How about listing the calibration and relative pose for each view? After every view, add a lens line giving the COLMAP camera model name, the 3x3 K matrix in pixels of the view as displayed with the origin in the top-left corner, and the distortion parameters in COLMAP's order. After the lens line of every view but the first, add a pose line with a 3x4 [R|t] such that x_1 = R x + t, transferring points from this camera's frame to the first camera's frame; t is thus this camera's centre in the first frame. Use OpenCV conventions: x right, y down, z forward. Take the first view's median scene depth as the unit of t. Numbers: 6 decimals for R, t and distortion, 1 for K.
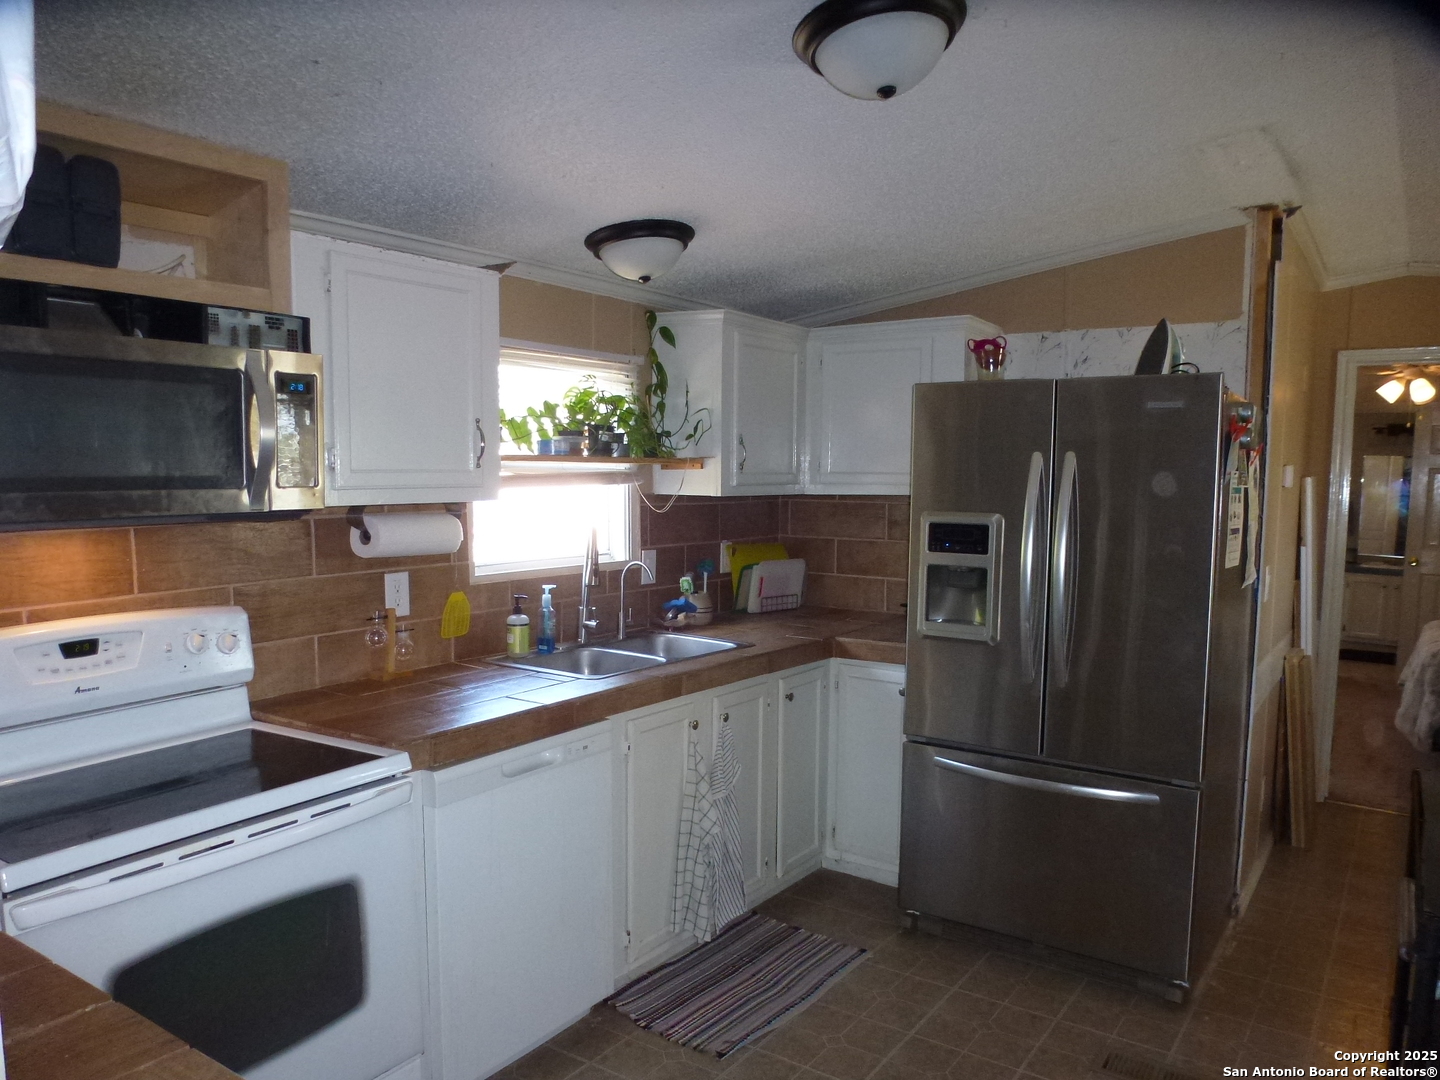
lens RADIAL K [[1050.2, 0, 720.4], [0, 1050.2, 561.1], [0, 0, 1]] dist [-0.003598, -0.000983]
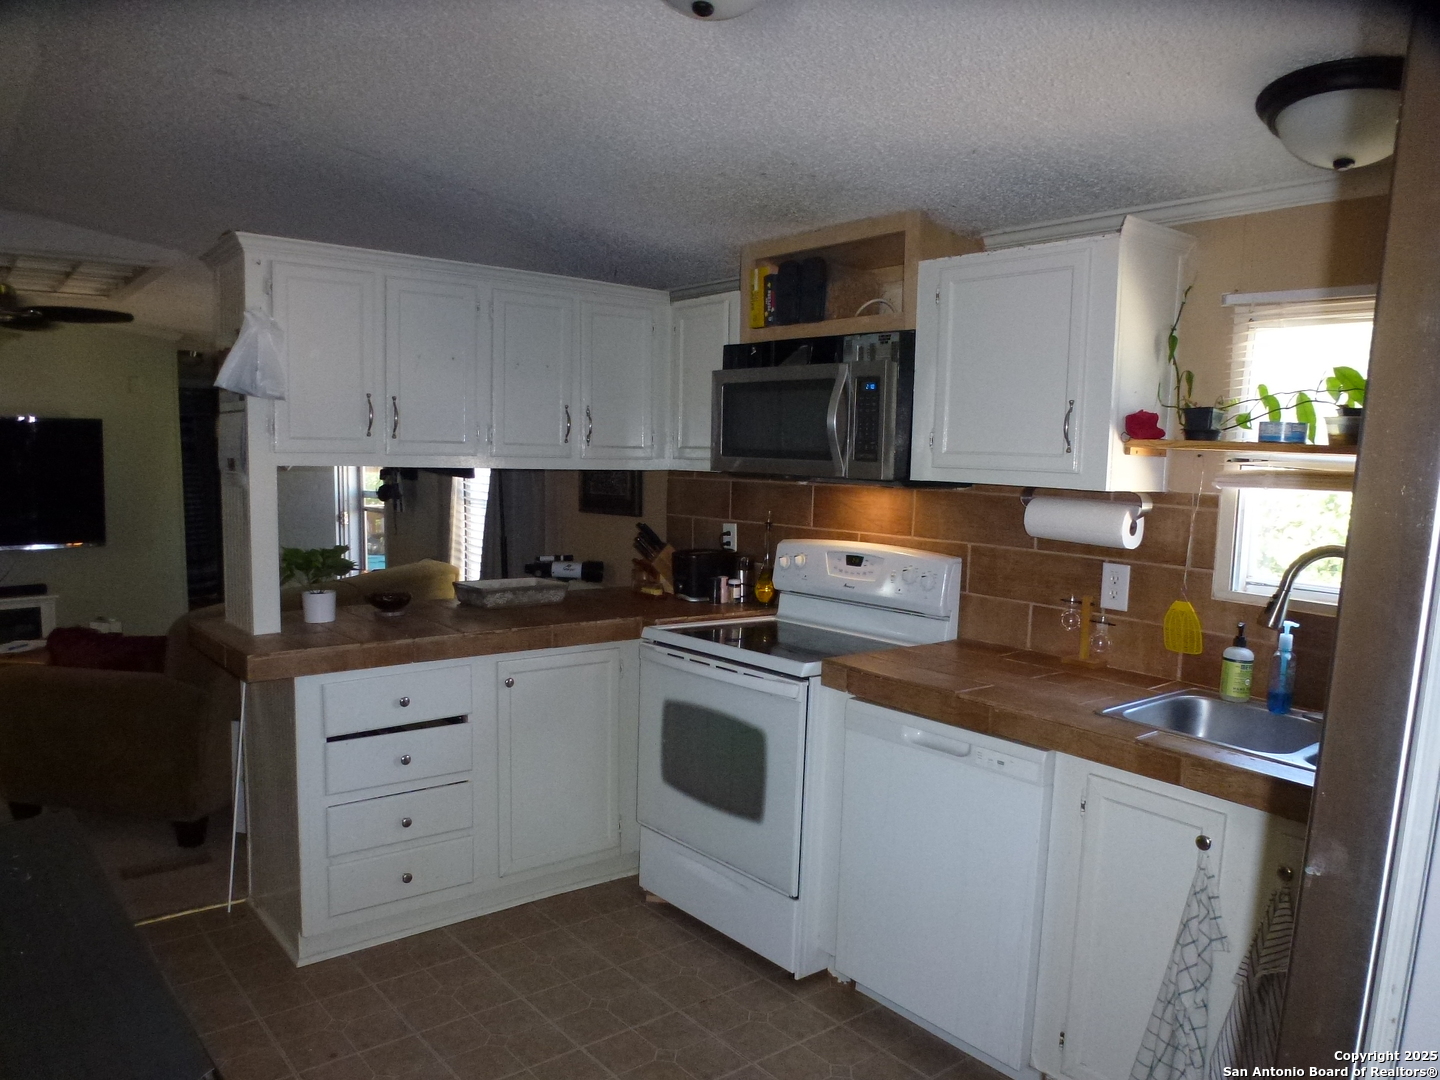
lens RADIAL K [[992.2, 0, 720.0], [0, 992.2, 540.0], [0, 0, 1]] dist [-0.002194, -0.000530]
pose [[-0.242231, 0.087987, -0.966221, 0.855913], [-0.117983, 0.985817, 0.119350, -0.099101], [0.963018, 0.142908, -0.228414, 1.104438]]
